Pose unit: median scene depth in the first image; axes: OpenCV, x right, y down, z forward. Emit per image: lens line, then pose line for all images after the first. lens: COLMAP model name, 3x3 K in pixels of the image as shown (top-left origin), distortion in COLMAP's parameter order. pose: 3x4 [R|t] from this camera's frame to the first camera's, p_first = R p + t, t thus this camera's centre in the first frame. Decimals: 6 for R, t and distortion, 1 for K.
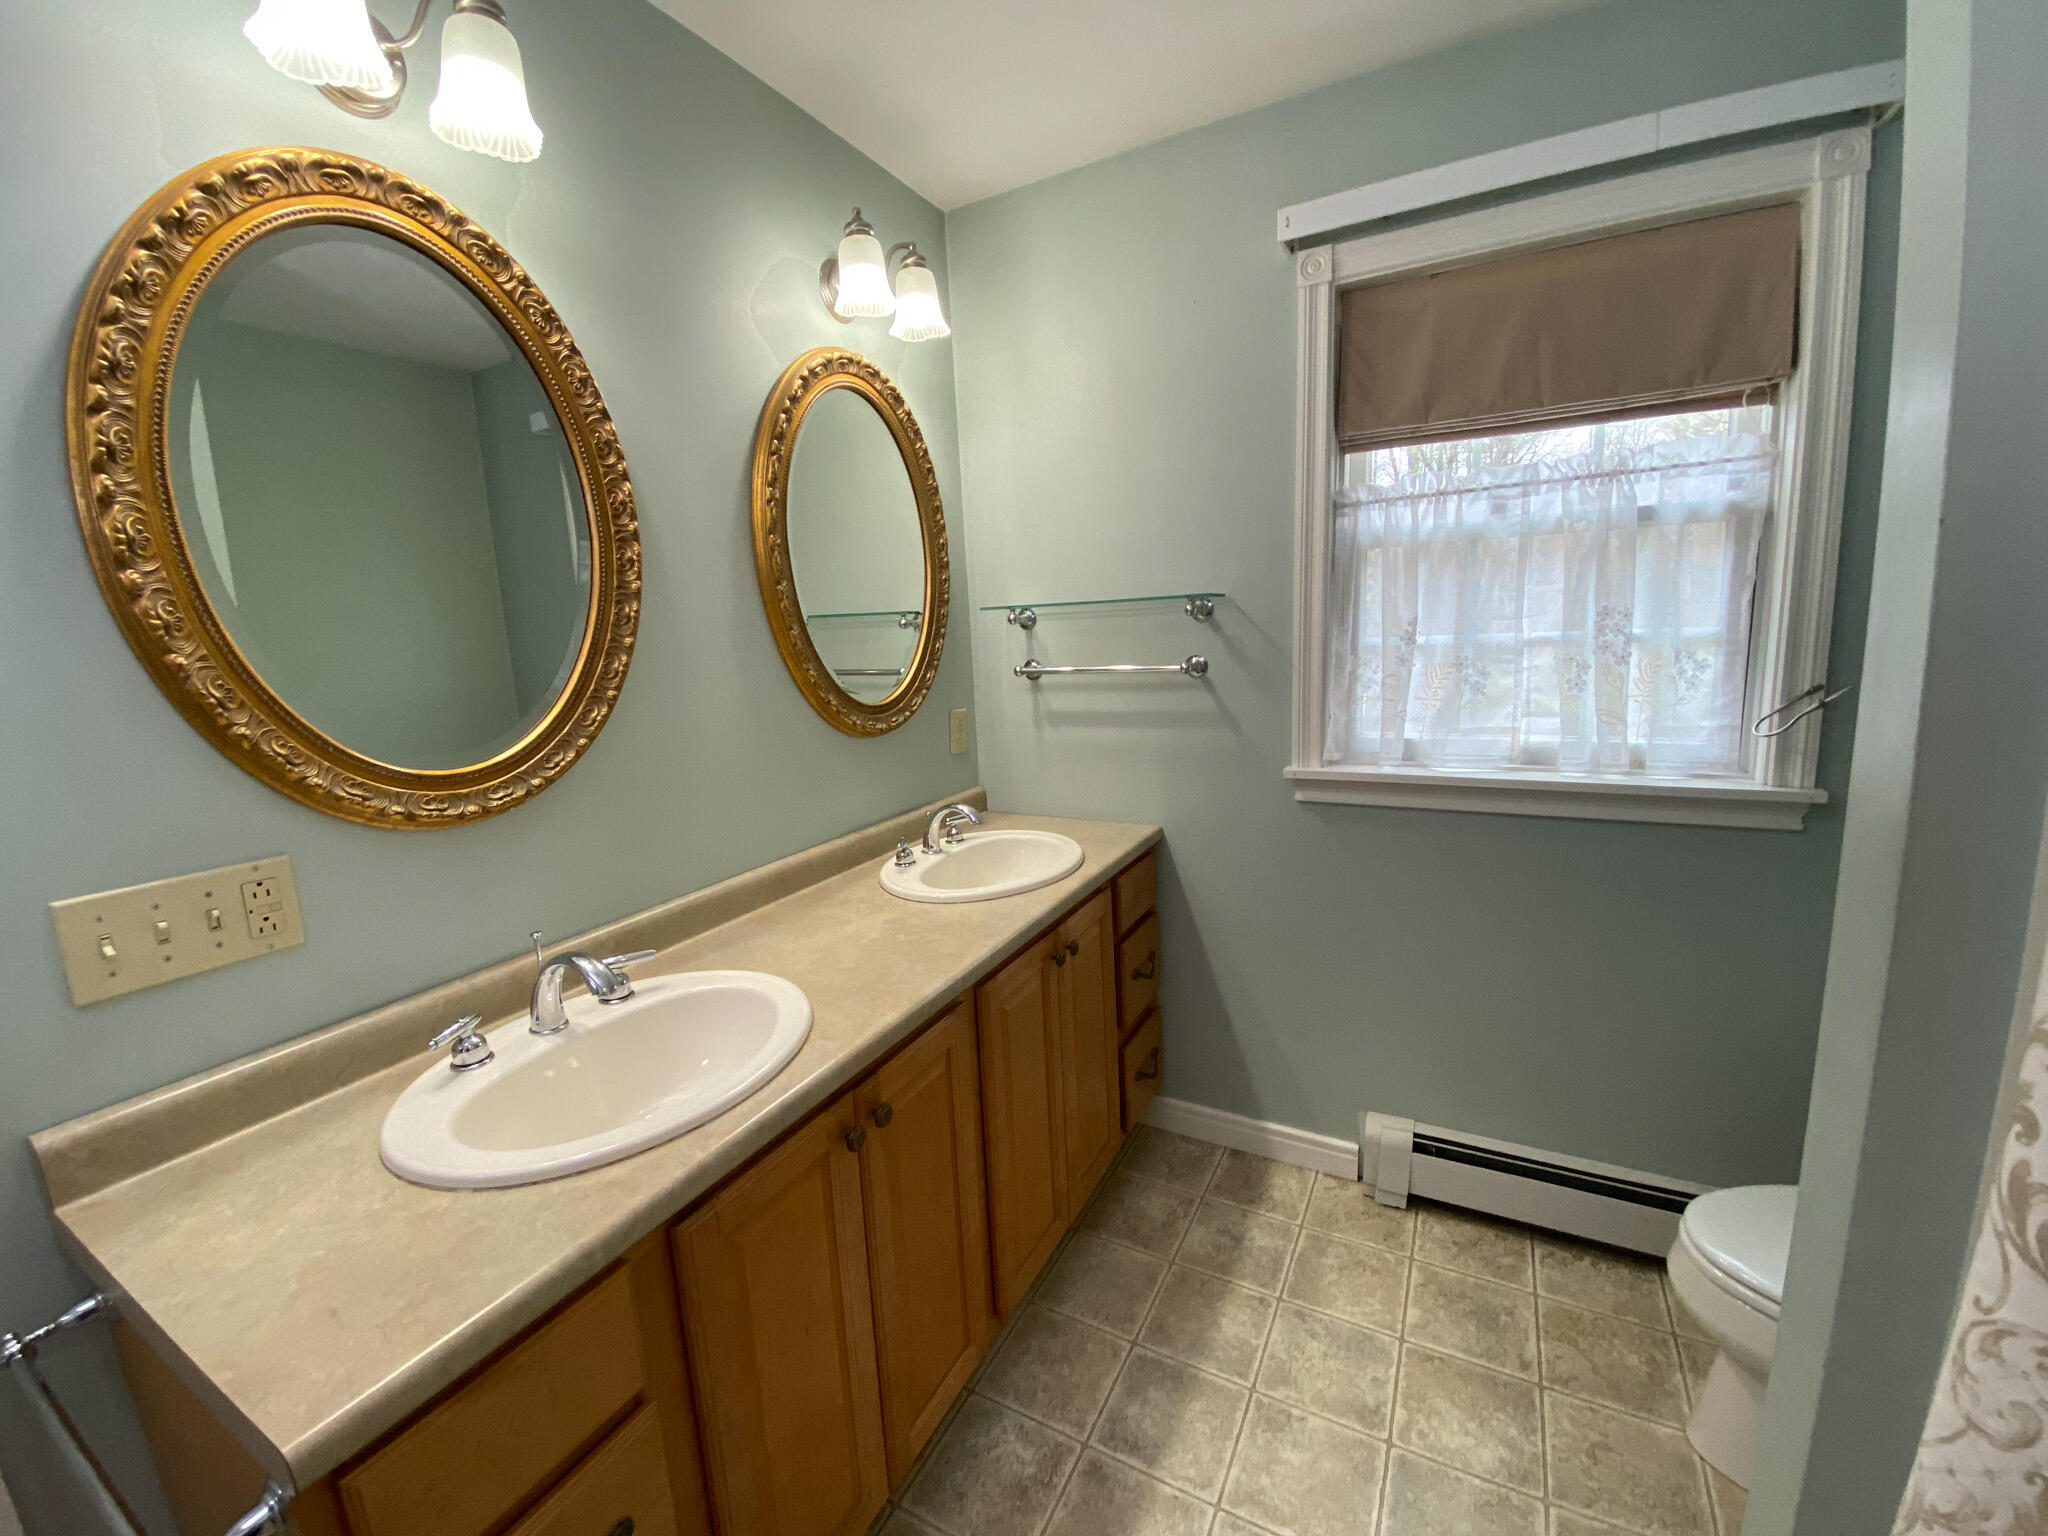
lens RADIAL K [[812.8, 0, 1024.0], [0, 812.8, 768.0], [0, 0, 1]] dist [0.022660, -0.025776]
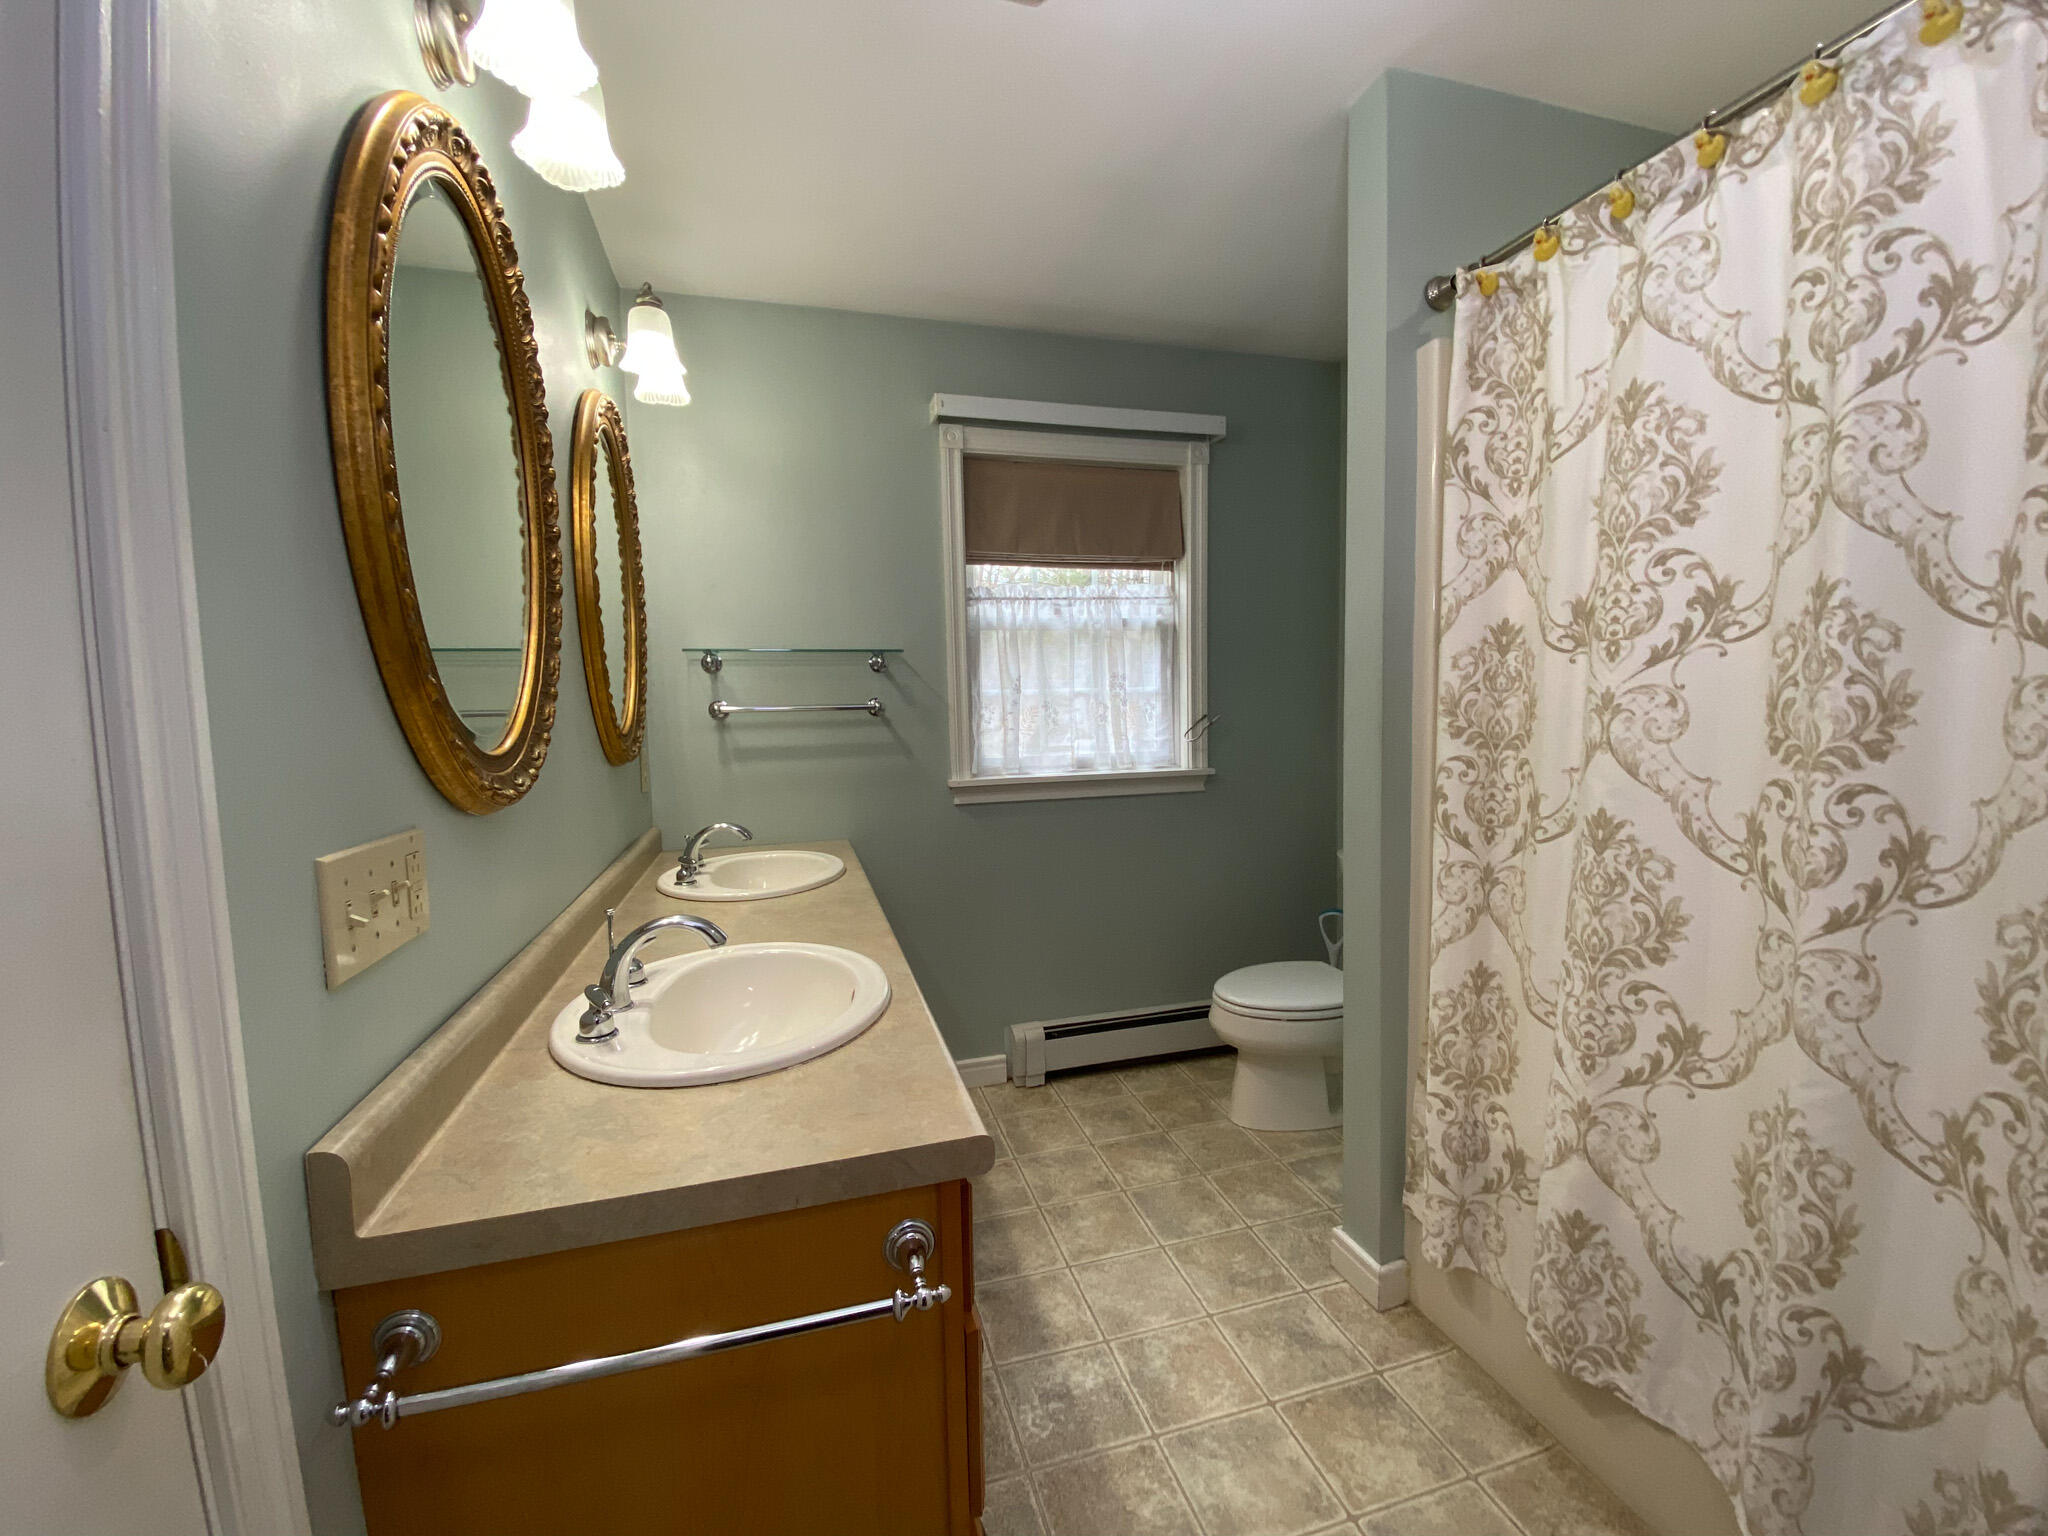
lens RADIAL K [[827.8, 0, 1024.0], [0, 827.8, 768.0], [0, 0, 1]] dist [0.079204, -0.000012]
pose [[0.704969, -0.024526, 0.708814, -0.654128], [0.108754, 0.991321, -0.073862, 0.108776], [-0.700850, 0.129157, 0.701518, -0.079689]]
